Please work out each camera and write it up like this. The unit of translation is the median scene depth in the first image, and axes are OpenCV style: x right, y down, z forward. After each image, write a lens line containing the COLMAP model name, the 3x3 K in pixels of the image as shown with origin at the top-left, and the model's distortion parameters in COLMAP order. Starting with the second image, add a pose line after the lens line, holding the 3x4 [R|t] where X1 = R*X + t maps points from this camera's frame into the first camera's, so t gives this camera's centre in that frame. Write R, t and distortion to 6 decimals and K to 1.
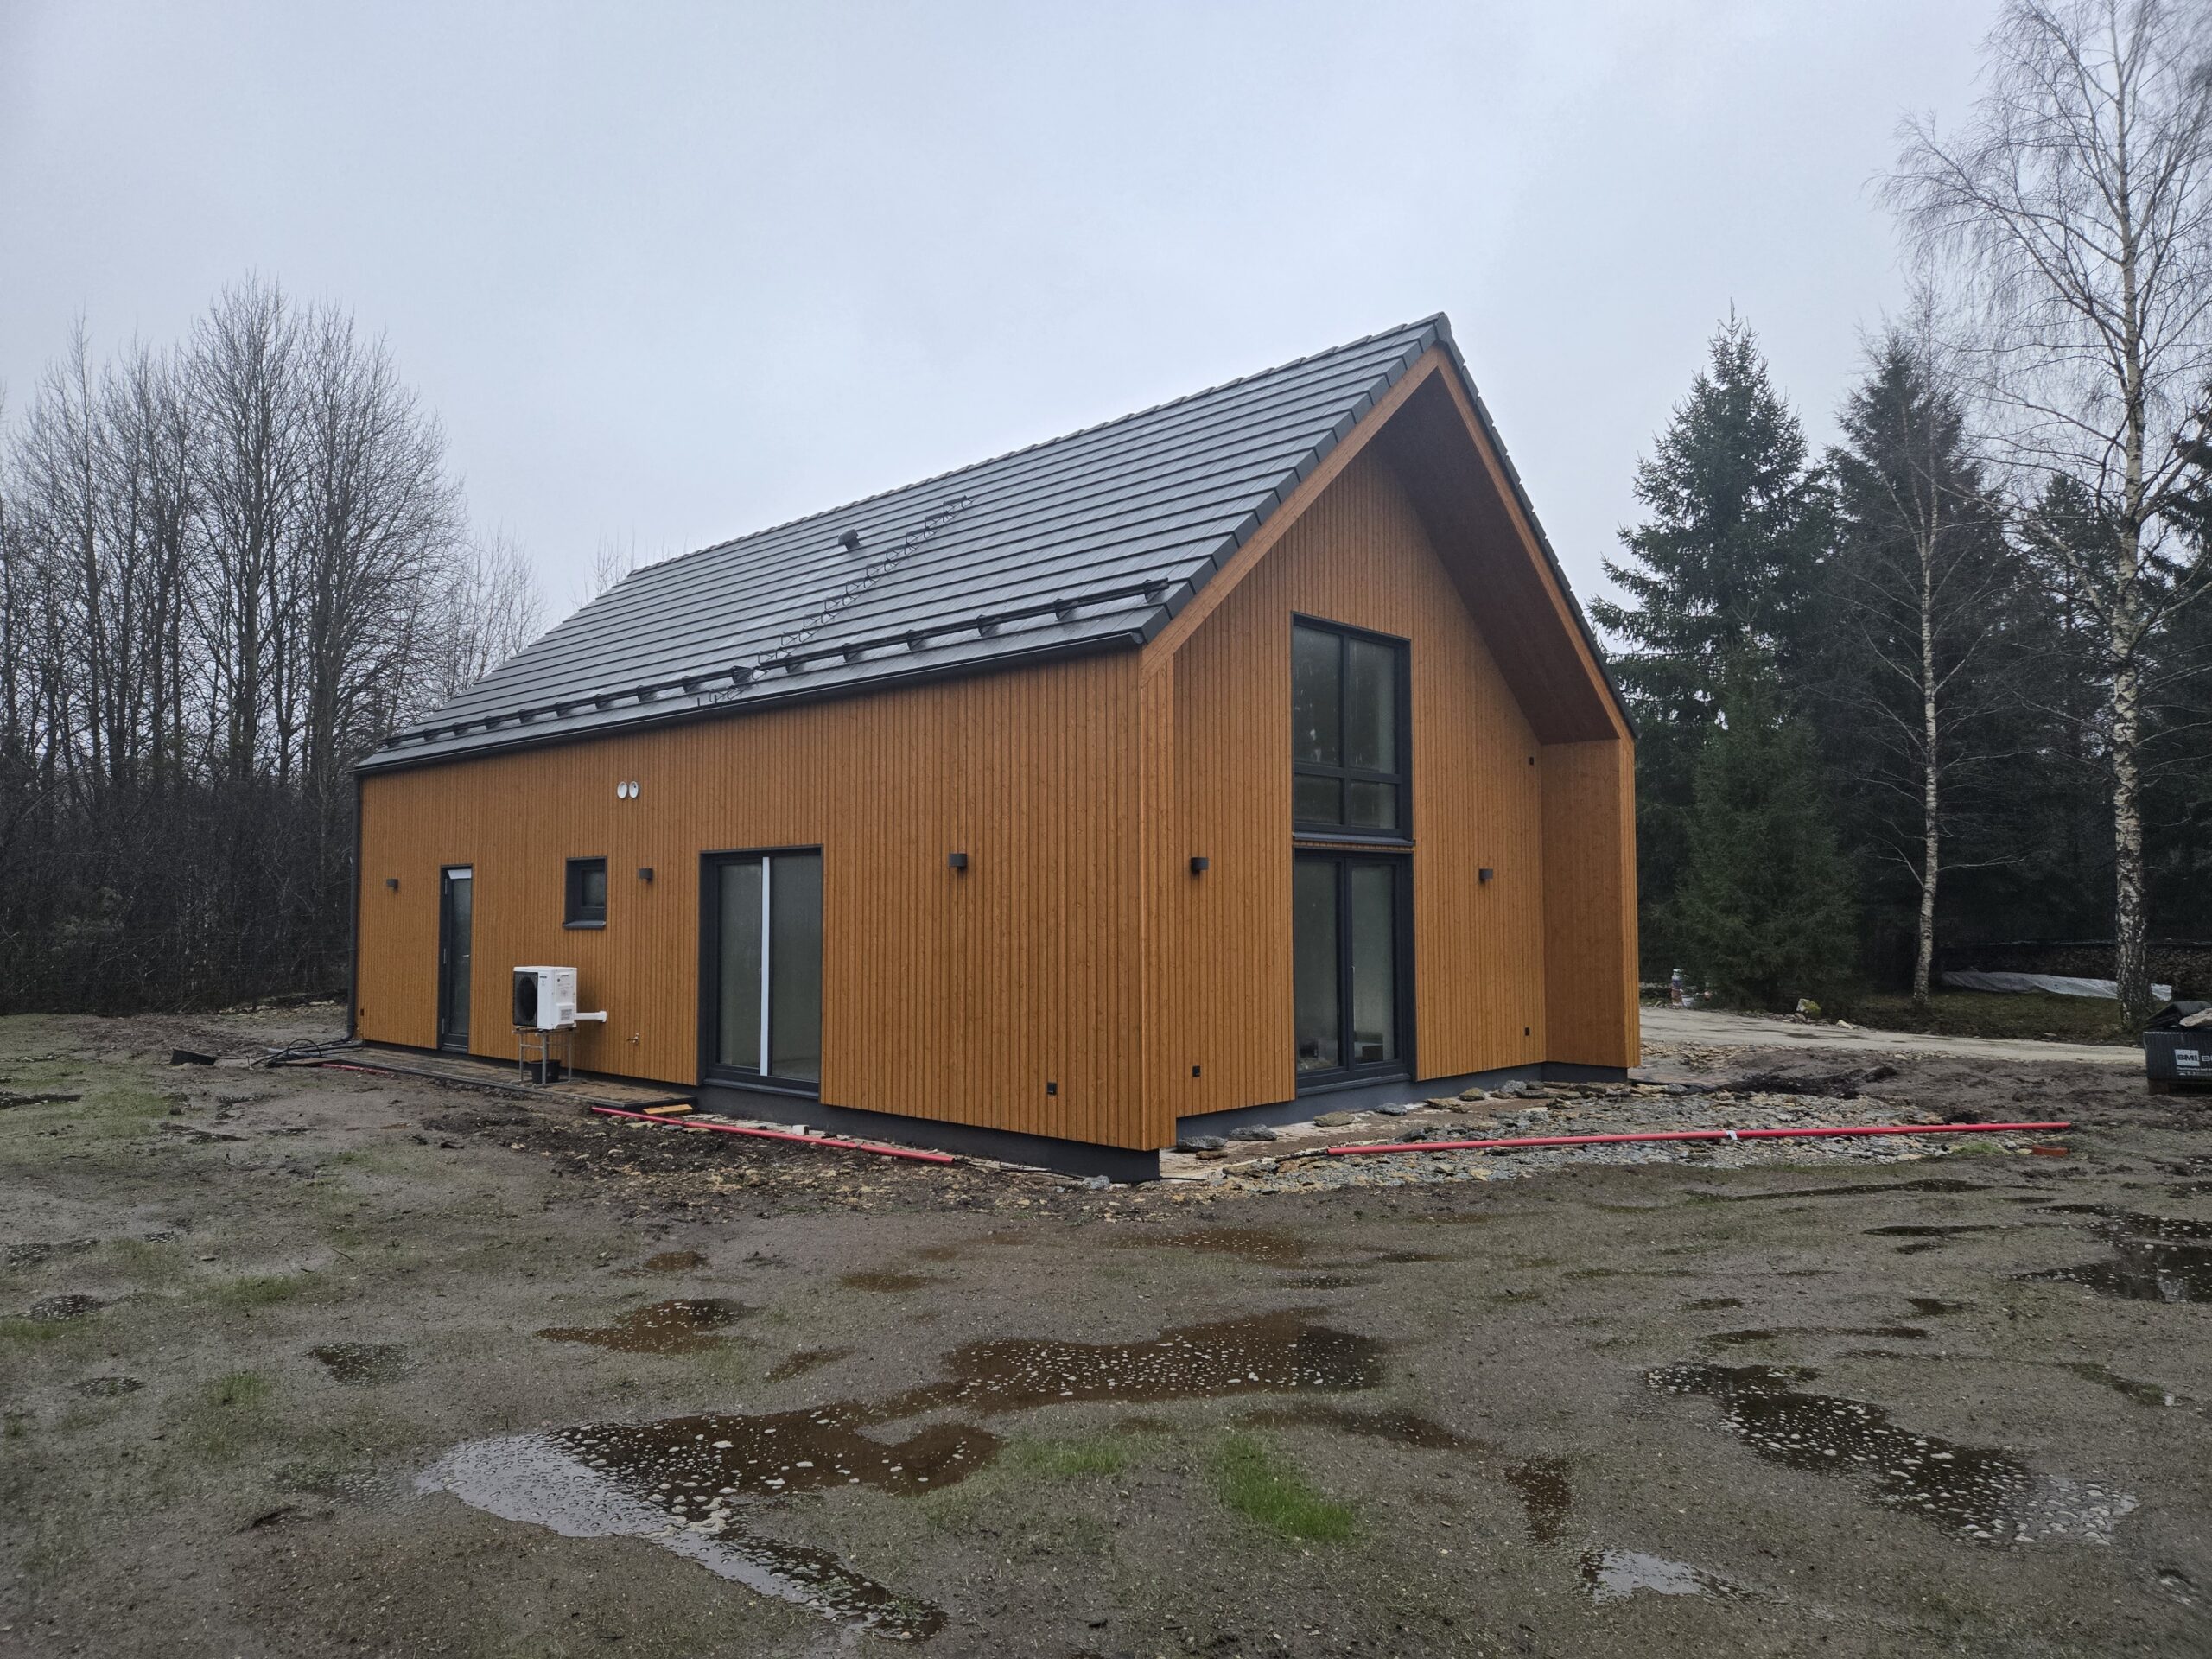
lens RADIAL K [[1455.7, 0, 1106.0], [0, 1455.7, 829.5], [0, 0, 1]] dist [0.004895, -0.000428]
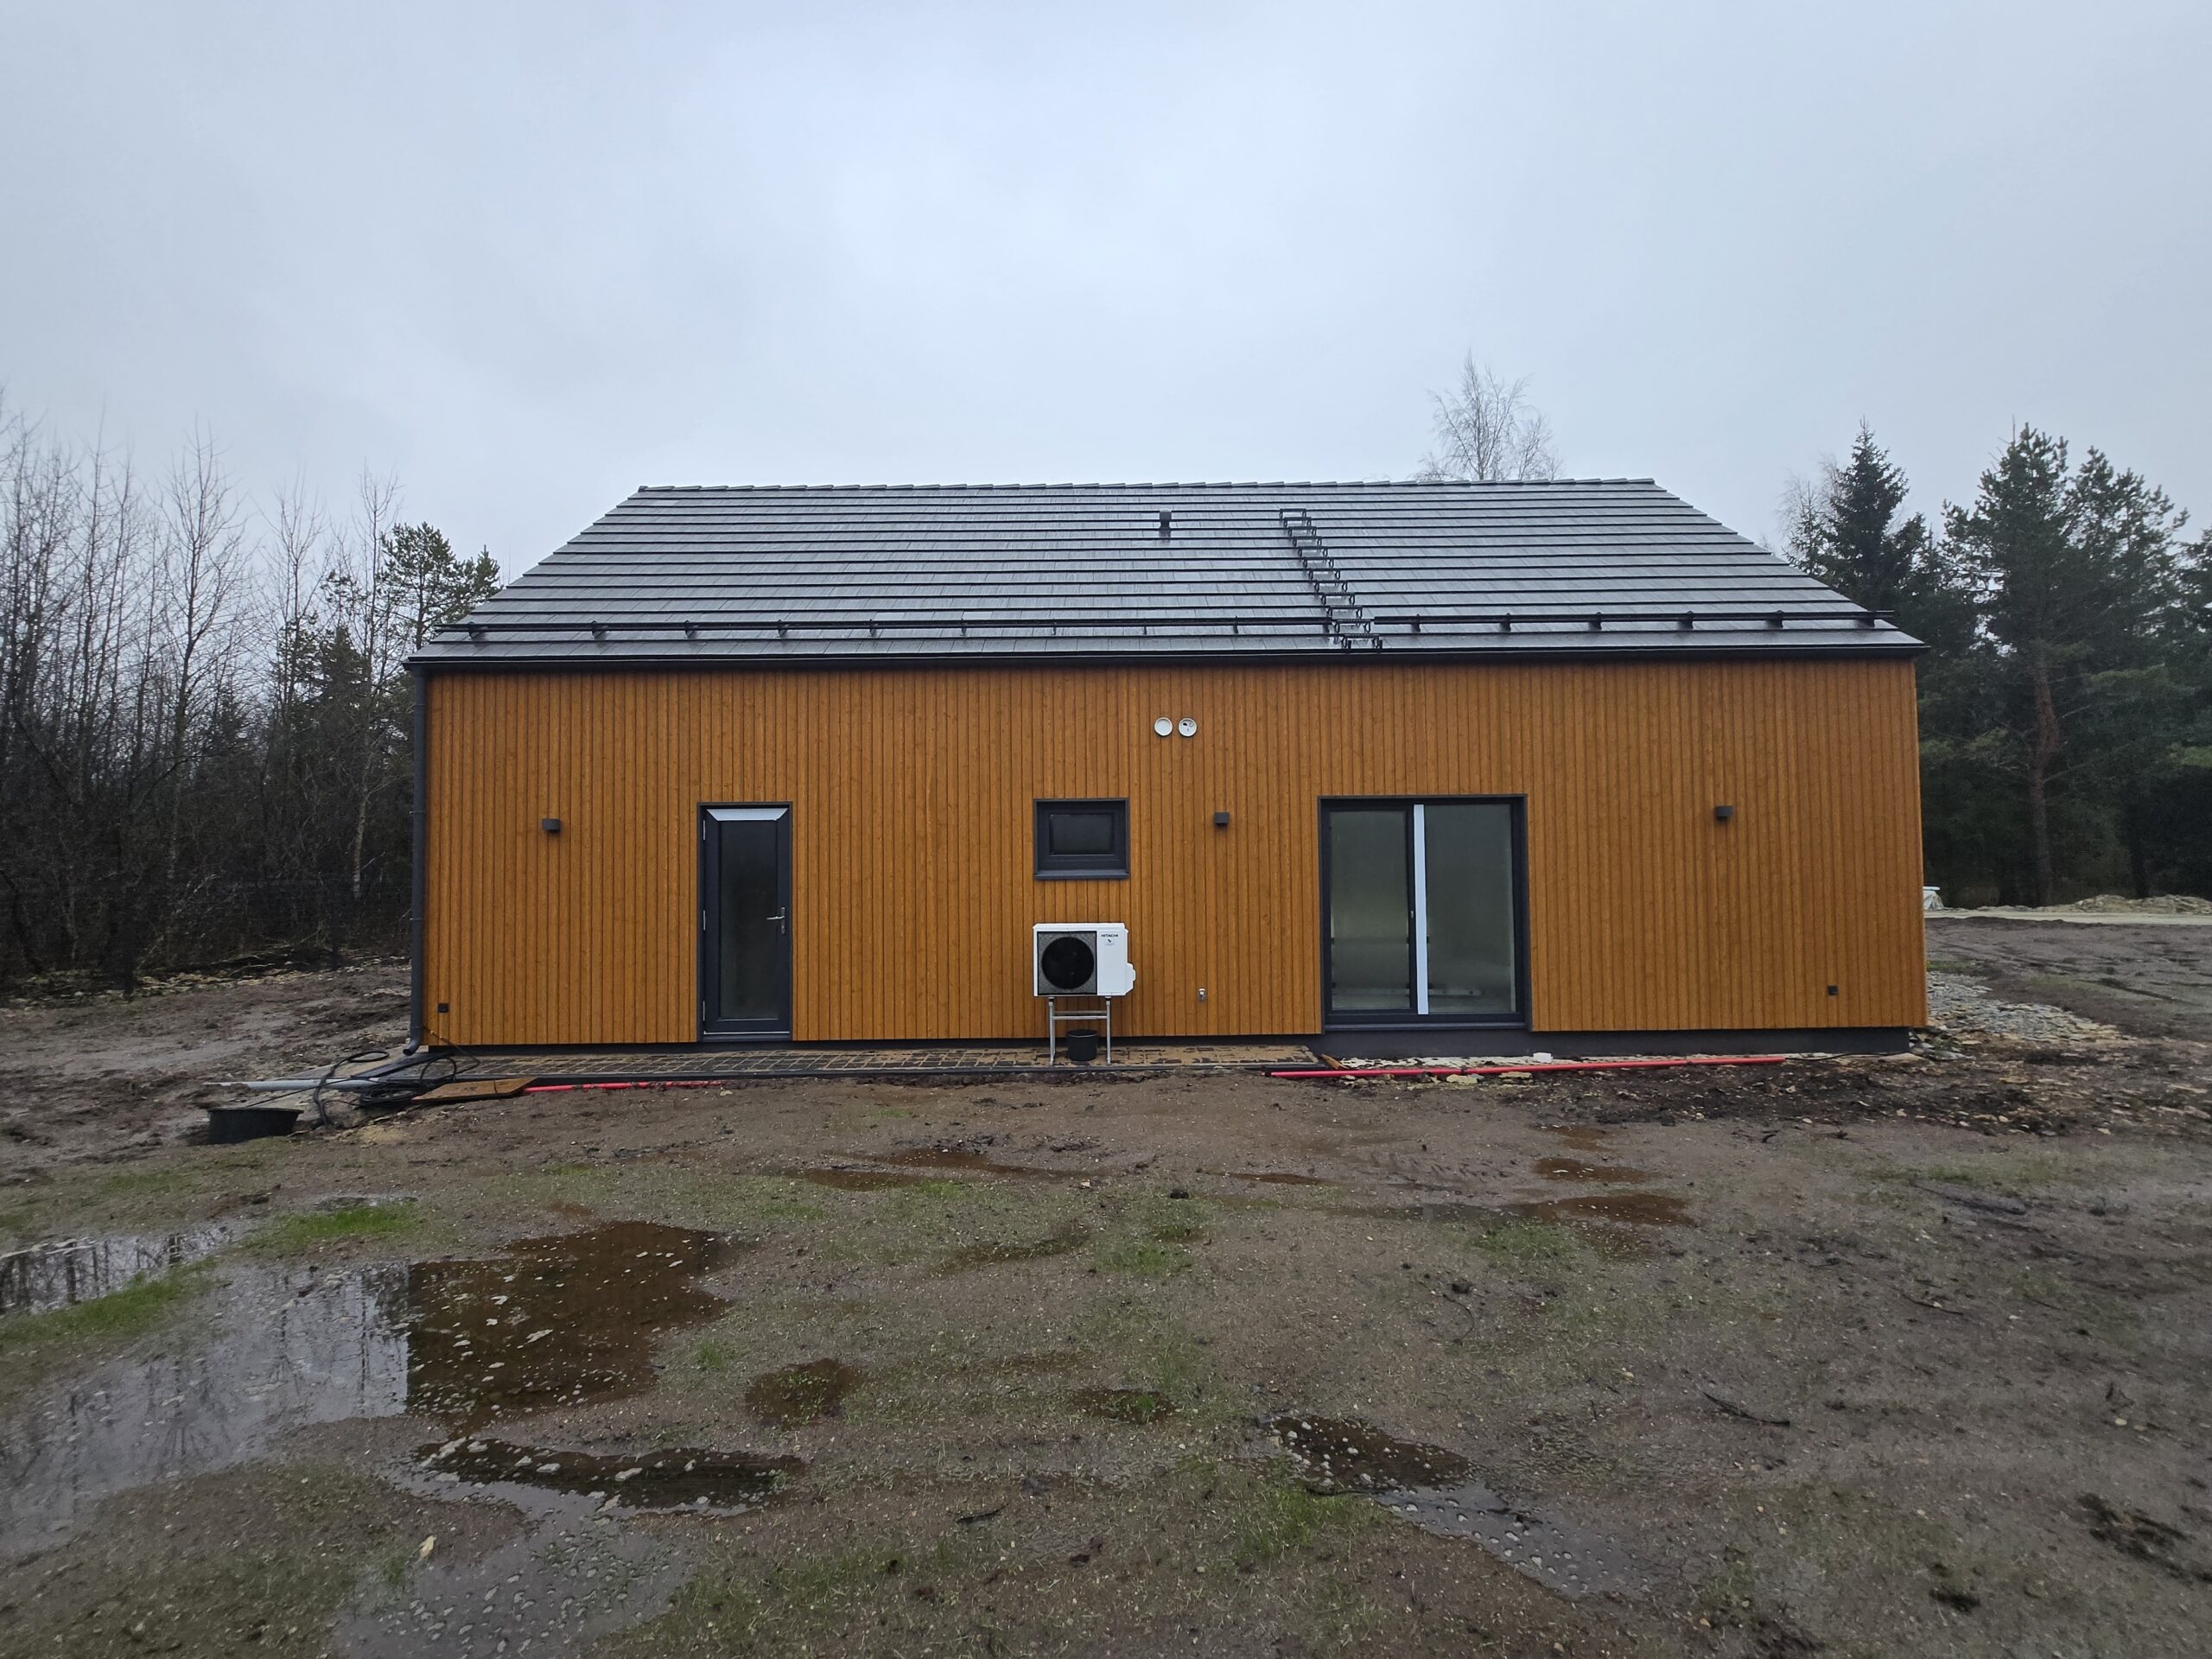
lens RADIAL K [[858.6, 0, 1116.0], [0, 858.6, 847.6], [0, 0, 1]] dist [-0.001156, -0.004953]
pose [[0.731646, 0.016637, 0.681482, -0.728557], [-0.030515, 0.999499, 0.008361, 0.046074], [-0.681002, -0.026912, 0.731787, 0.628348]]
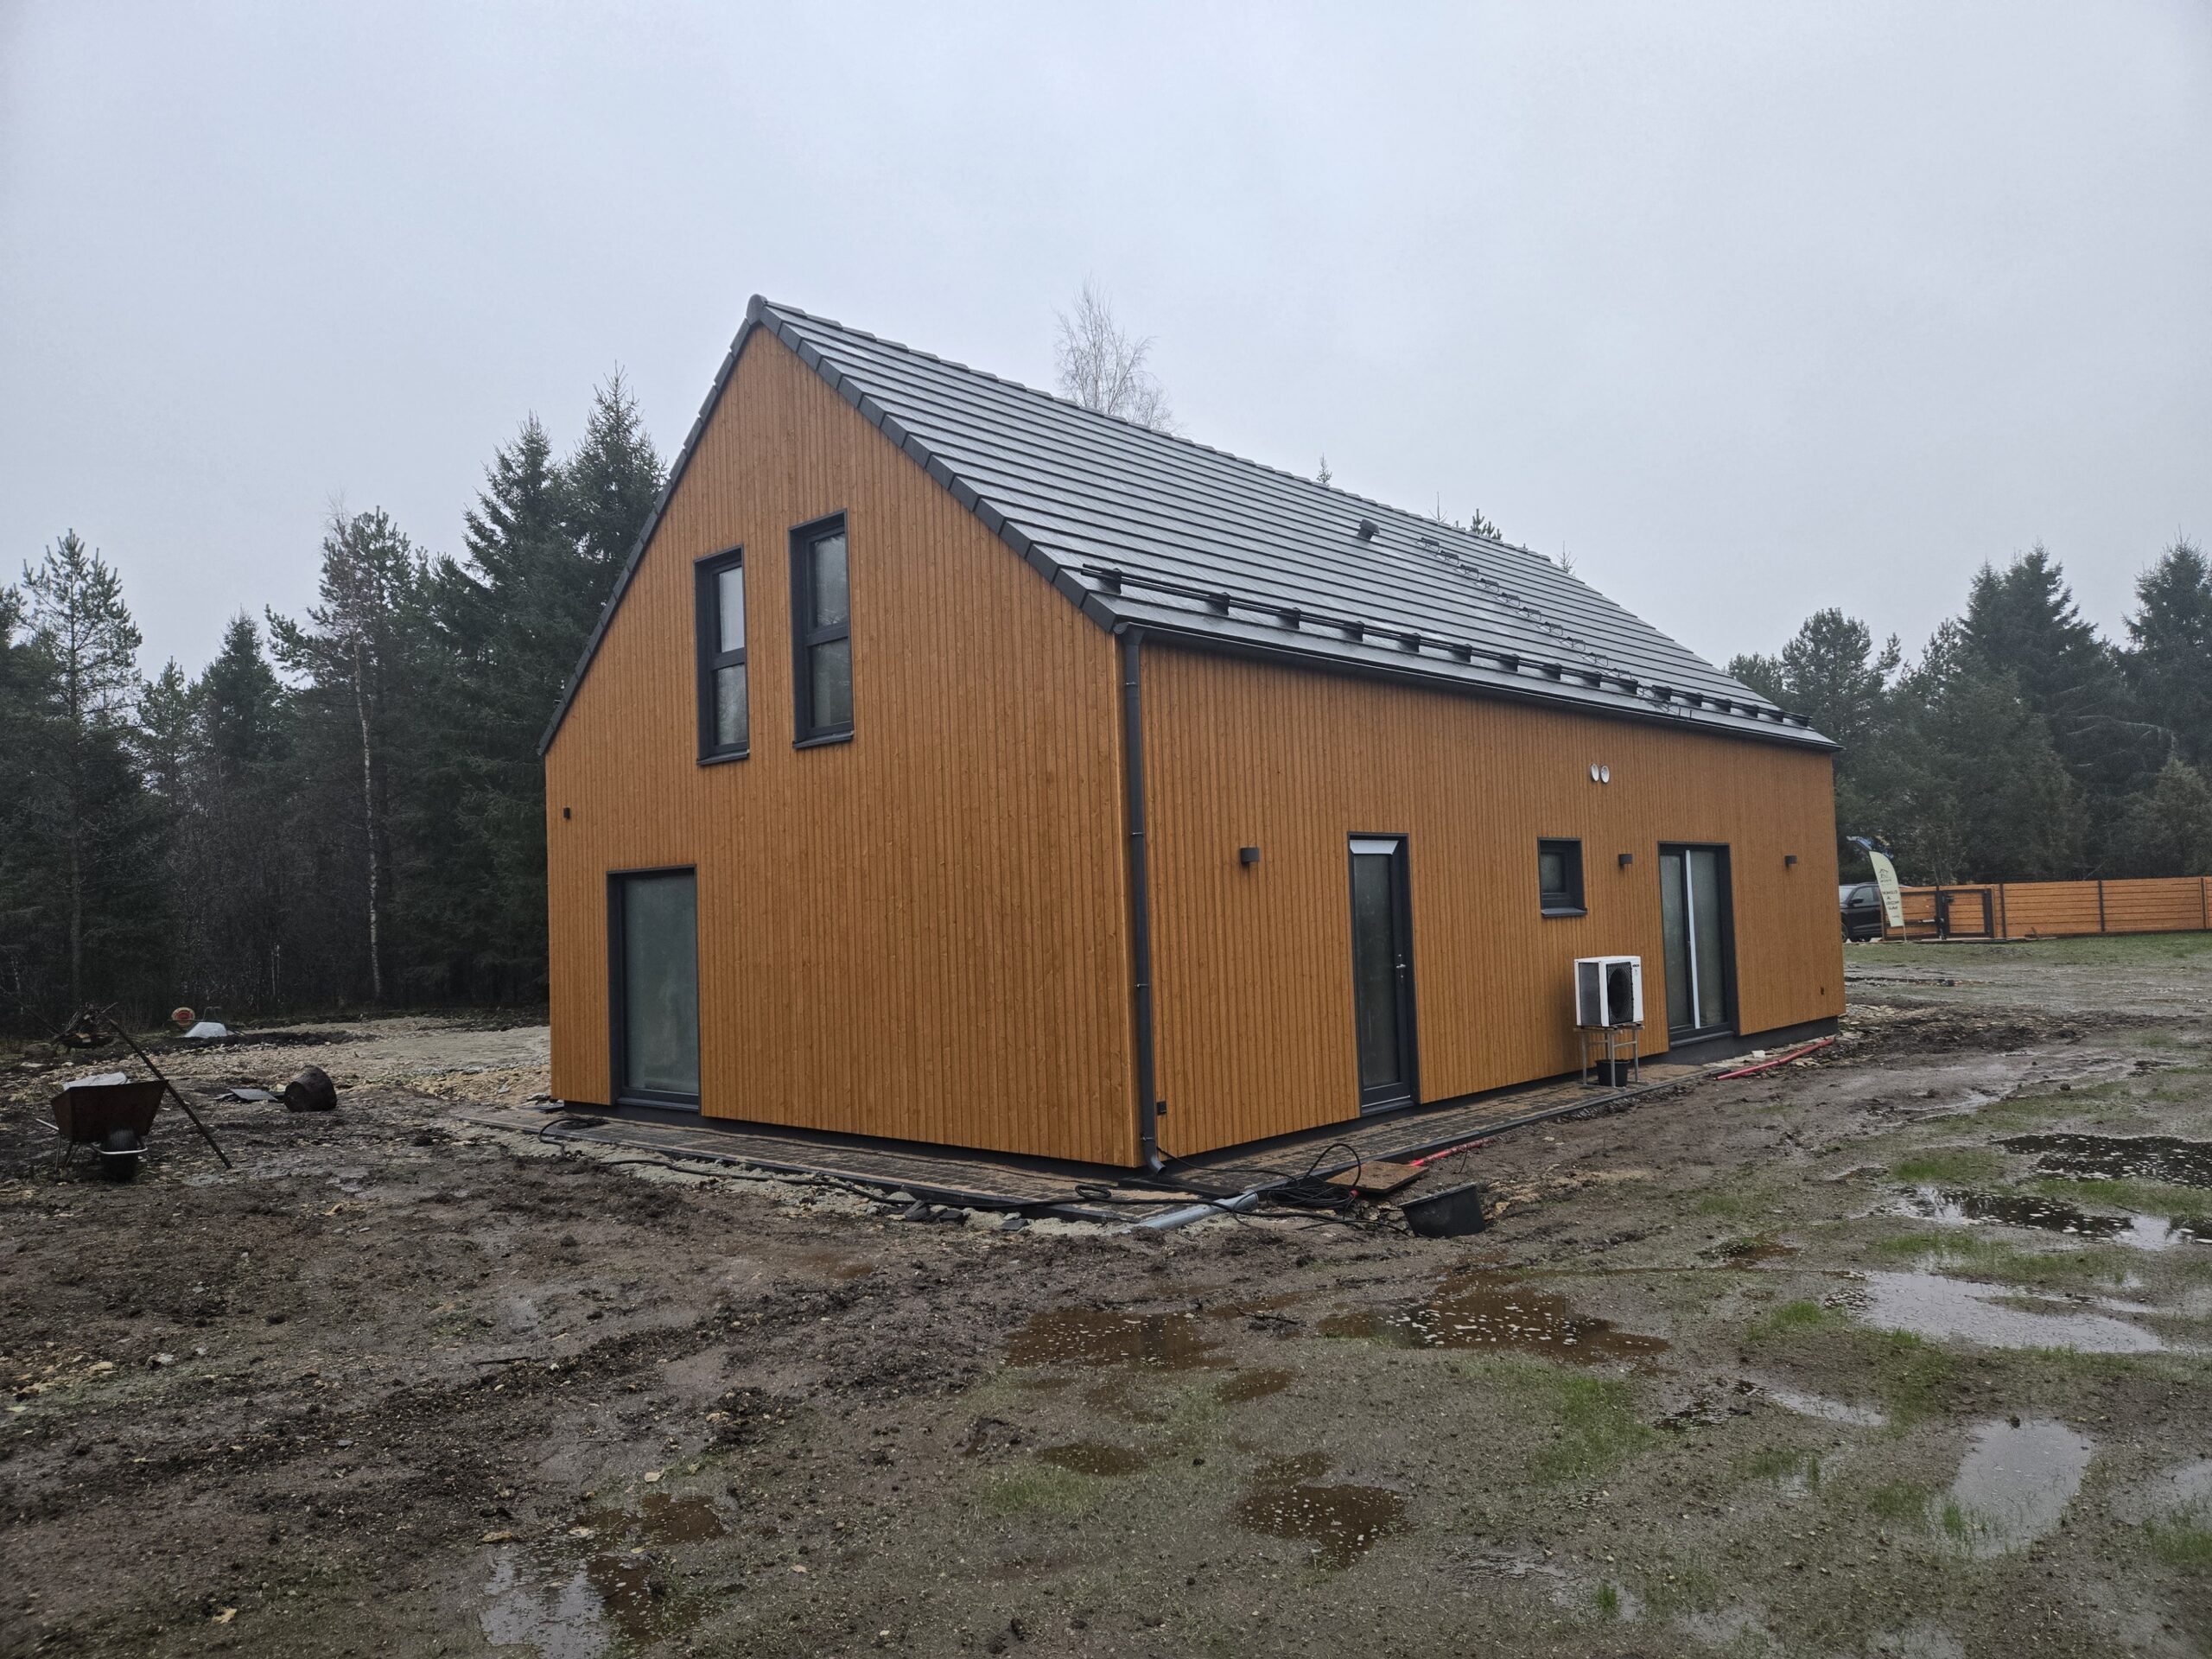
lens RADIAL K [[1579.6, 0, 1106.0], [0, 1579.6, 791.1], [0, 0, 1]] dist [0.004637, -0.001355]
pose [[-0.013348, 0.074063, 0.997164, -1.402307], [-0.032175, 0.996705, -0.074460, 0.075766], [-0.999393, -0.033078, -0.010921, 1.356306]]
